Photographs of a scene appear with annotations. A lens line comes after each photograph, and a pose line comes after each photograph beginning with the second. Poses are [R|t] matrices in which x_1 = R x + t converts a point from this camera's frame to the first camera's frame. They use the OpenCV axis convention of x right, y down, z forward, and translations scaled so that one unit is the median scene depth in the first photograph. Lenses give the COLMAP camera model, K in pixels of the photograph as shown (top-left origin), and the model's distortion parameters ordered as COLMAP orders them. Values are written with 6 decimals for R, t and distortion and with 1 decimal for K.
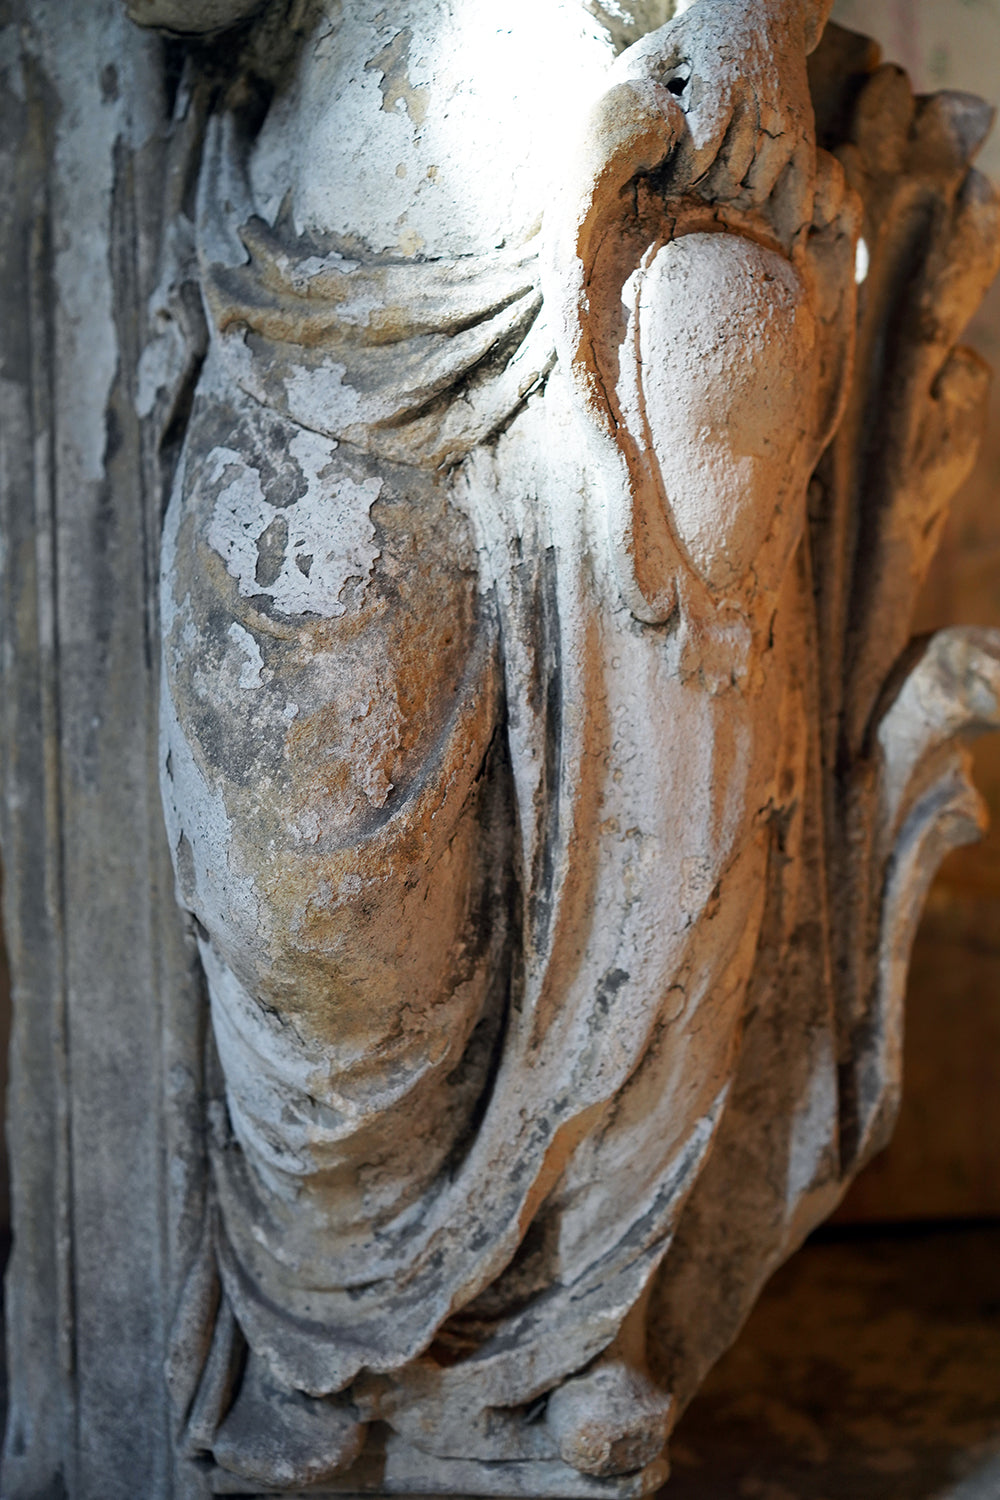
lens RADIAL K [[1504.6, 0, 515.6], [0, 1504.6, 746.2], [0, 0, 1]] dist [0.020202, 0.000000]
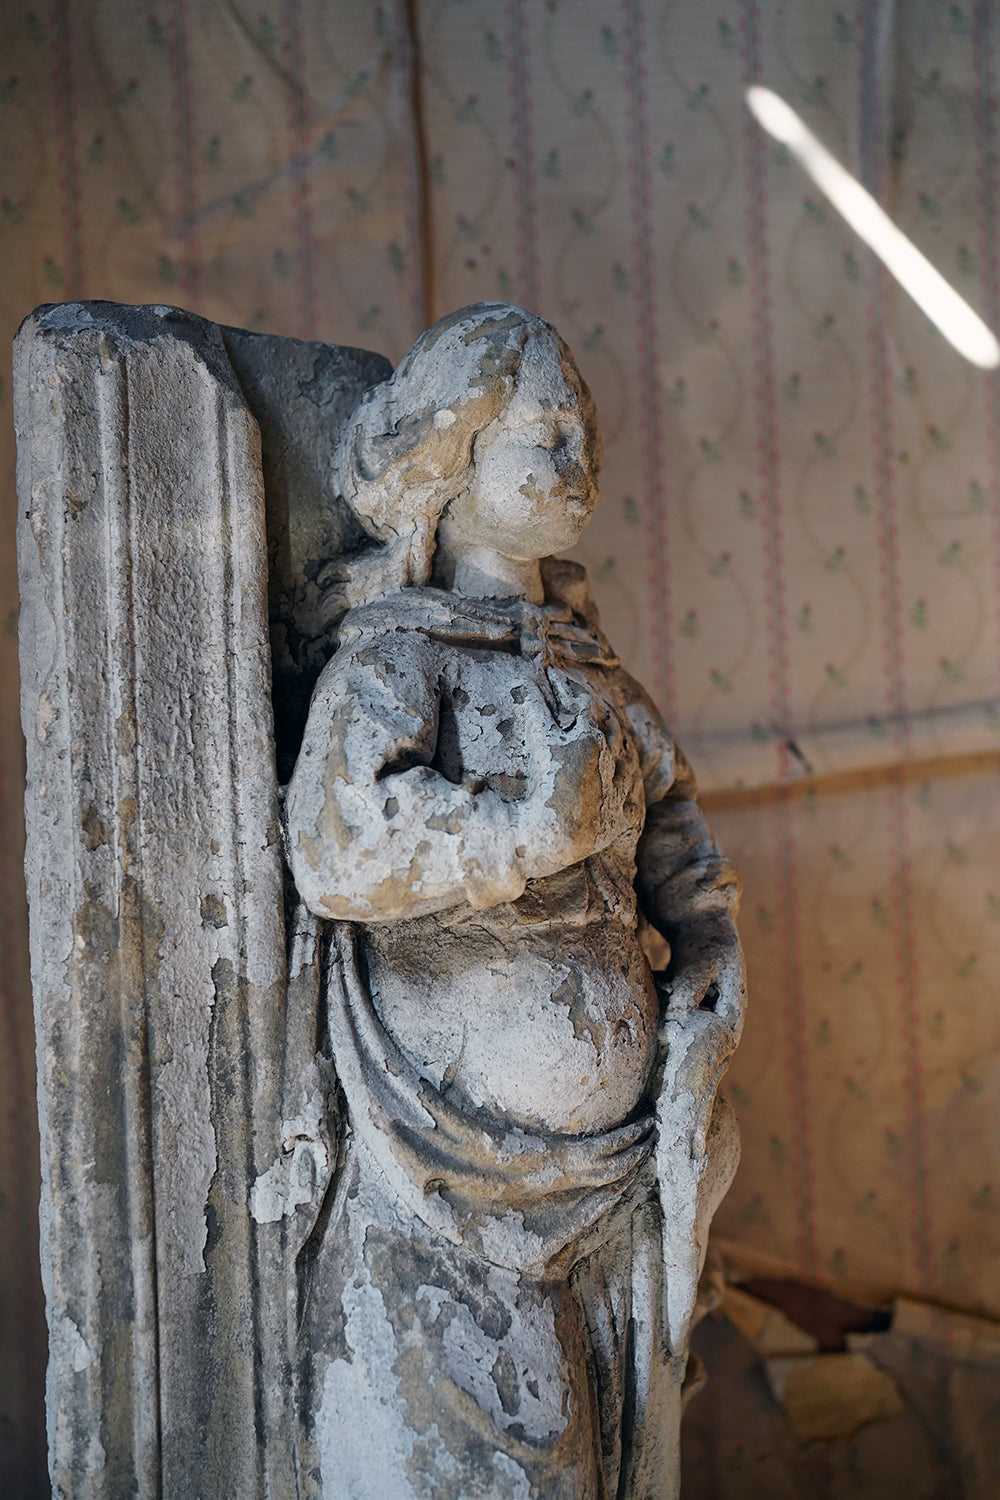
lens RADIAL K [[1504.6, 0, 507.5], [0, 1504.6, 762.9], [0, 0, 1]] dist [0.020202, 0.000000]
pose [[0.711826, 0.022443, 0.701997, -1.017584], [-0.001526, 0.999536, -0.030409, -0.583769], [-0.702354, 0.020575, 0.711530, 0.061947]]
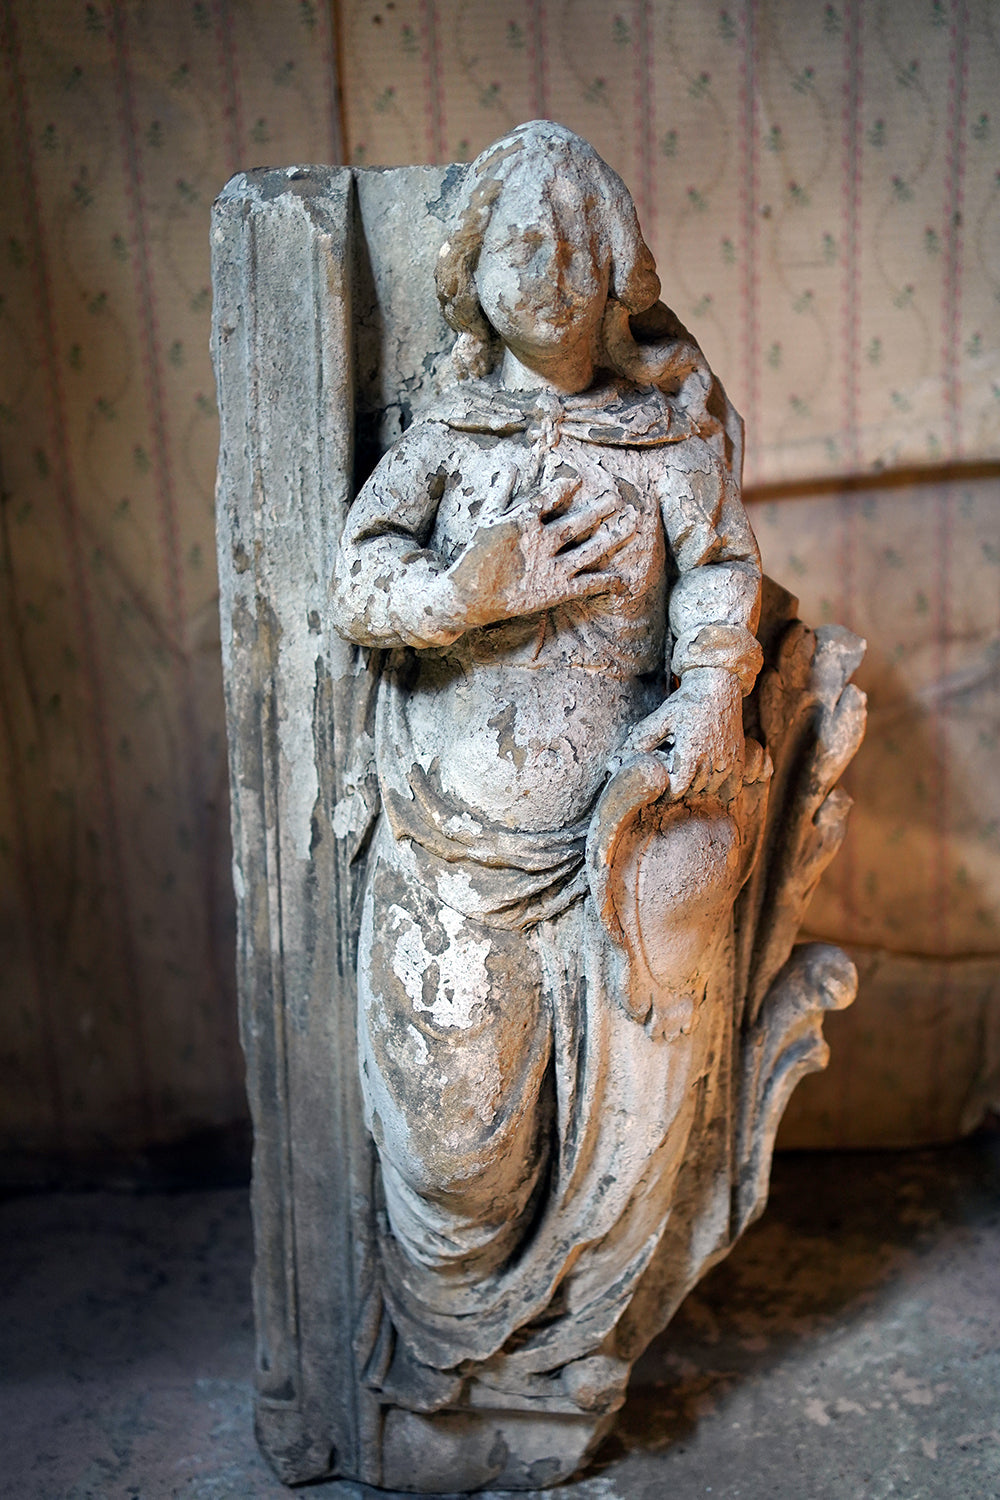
lens RADIAL K [[1504.6, 0, 517.4], [0, 1504.6, 747.6], [0, 0, 1]] dist [0.020202, 0.000000]
pose [[0.999429, 0.023330, 0.024434, -0.101894], [-0.028529, 0.970212, 0.240573, -0.792946], [-0.018093, -0.241133, 0.970323, -0.651148]]
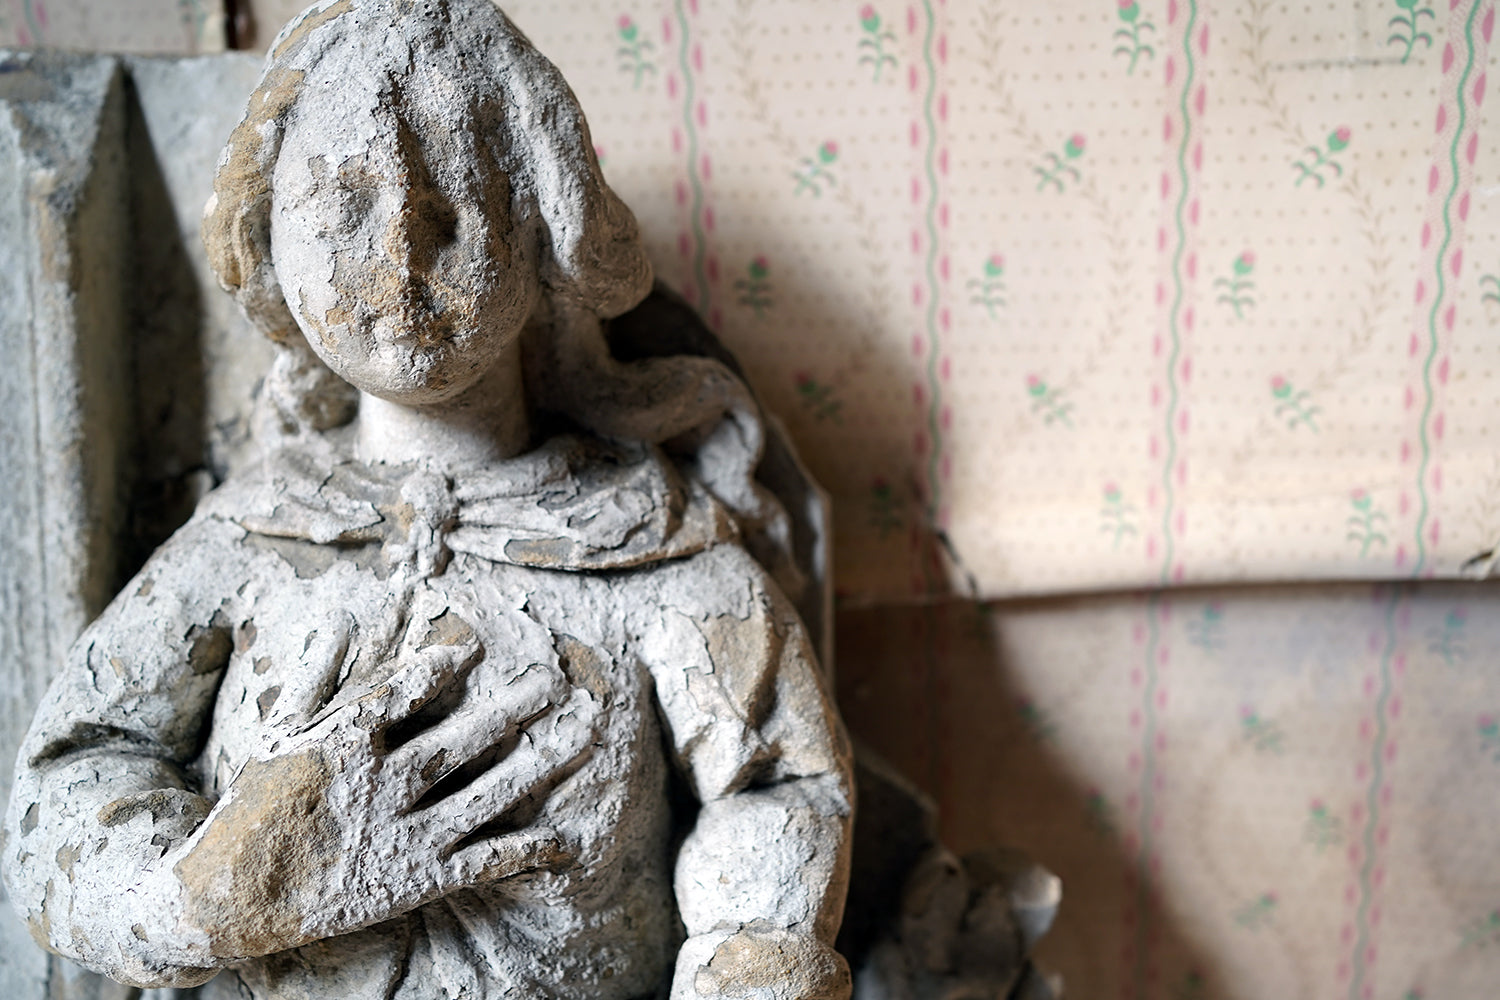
lens RADIAL K [[1504.6, 0, 762.9], [0, 1504.6, 502.6], [0, 0, 1]] dist [0.020202, 0.000000]
pose [[0.998998, 0.027382, 0.035391, 0.120901], [-0.031944, 0.990258, 0.135530, -0.877035], [-0.031335, -0.136525, 0.990141, 0.181427]]
